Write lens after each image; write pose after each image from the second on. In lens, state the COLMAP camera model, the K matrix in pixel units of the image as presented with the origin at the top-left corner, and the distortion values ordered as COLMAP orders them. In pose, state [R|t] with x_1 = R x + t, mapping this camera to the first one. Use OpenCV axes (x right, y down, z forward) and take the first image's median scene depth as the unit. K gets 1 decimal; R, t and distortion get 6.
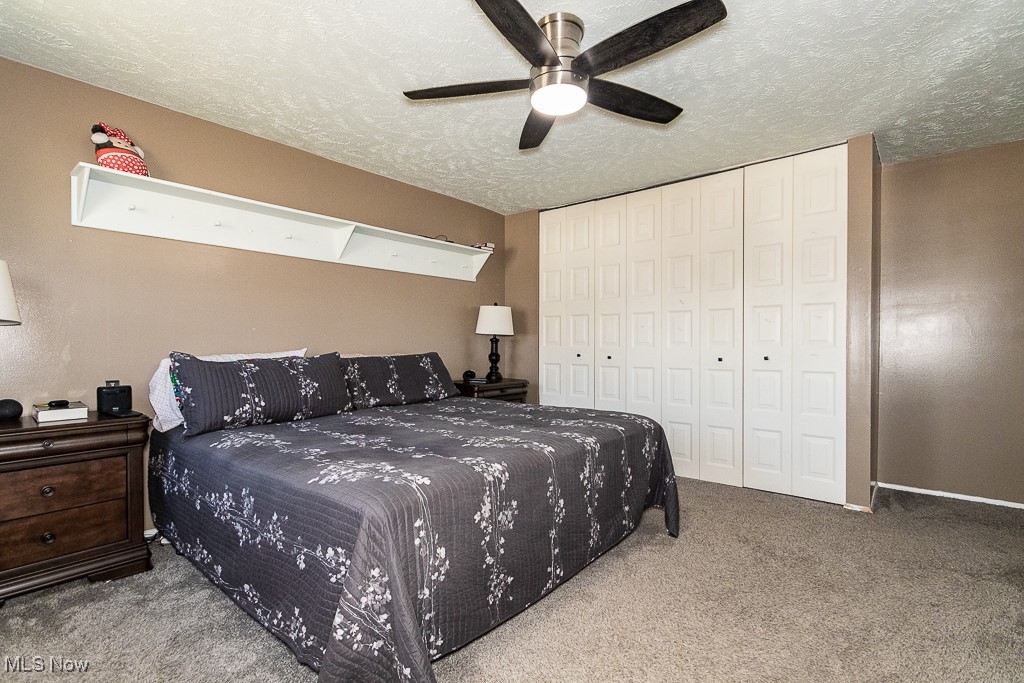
lens RADIAL K [[472.9, 0, 508.6], [0, 472.9, 336.1], [0, 0, 1]] dist [0.017646, -0.000307]
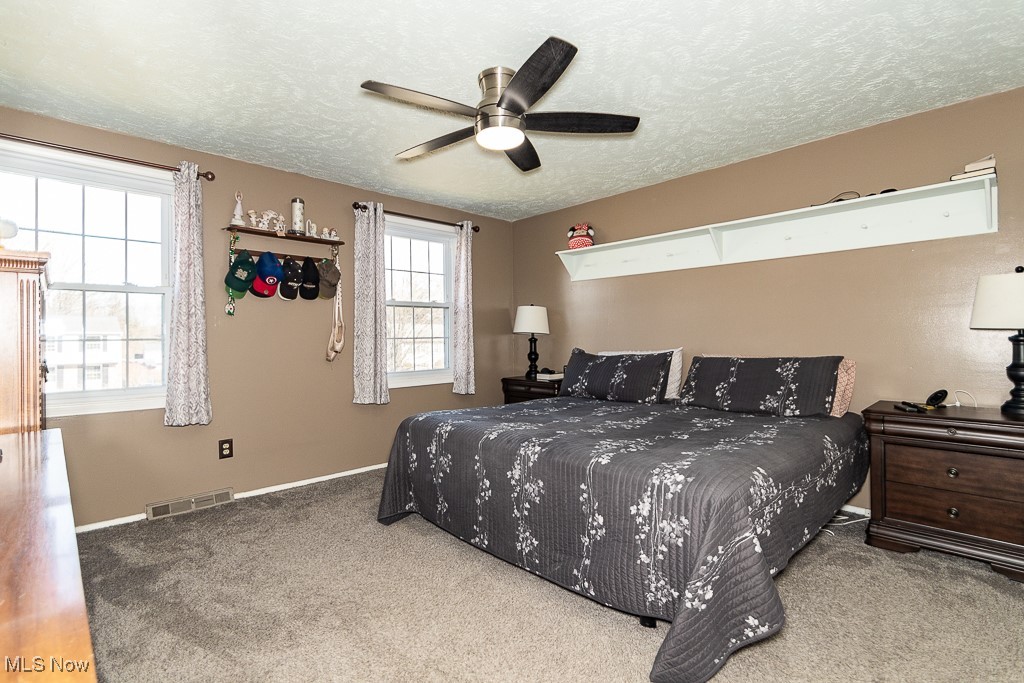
lens RADIAL K [[472.9, 0, 509.1], [0, 472.9, 347.2], [0, 0, 1]] dist [0.017646, -0.000307]
pose [[-0.061437, 0.009797, -0.998063, 1.166434], [0.010626, 0.999902, 0.009161, 0.010781], [0.998054, -0.010042, -0.061536, 1.001314]]
